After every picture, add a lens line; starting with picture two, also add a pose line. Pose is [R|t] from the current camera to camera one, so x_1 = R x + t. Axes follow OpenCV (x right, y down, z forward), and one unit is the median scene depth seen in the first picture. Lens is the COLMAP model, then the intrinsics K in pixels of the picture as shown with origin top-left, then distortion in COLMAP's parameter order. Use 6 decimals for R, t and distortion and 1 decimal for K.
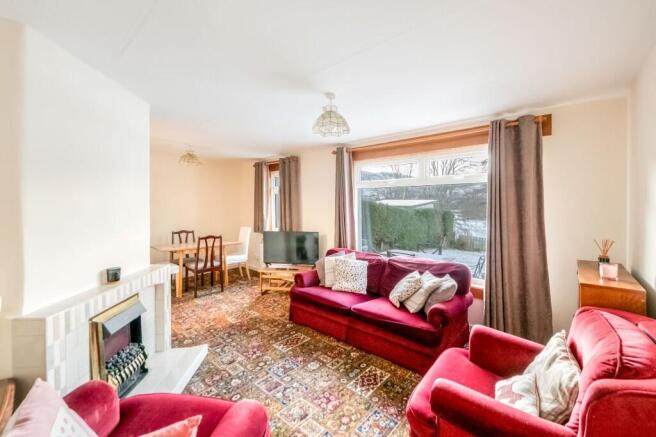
lens RADIAL K [[275.6, 0, 326.4], [0, 275.6, 206.5], [0, 0, 1]] dist [-0.000065, -0.000203]
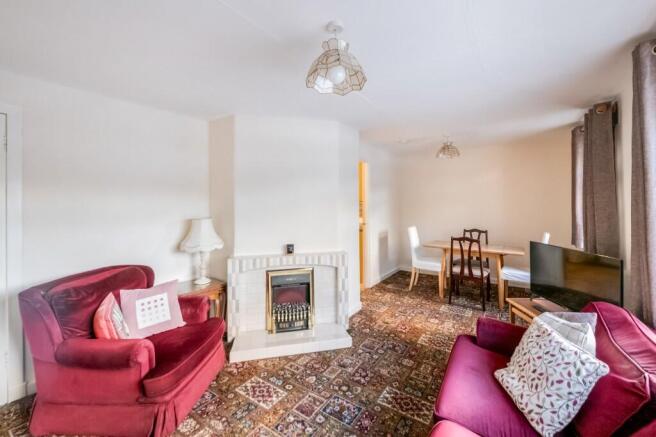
lens RADIAL K [[265.7, 0, 328.5], [0, 265.7, 203.6], [0, 0, 1]] dist [0.000415, -0.000004]
pose [[0.141859, 0.000691, -0.989887, 0.555285], [0.003833, 0.999992, 0.001247, 0.001174], [0.989879, -0.003972, 0.141855, 0.818087]]
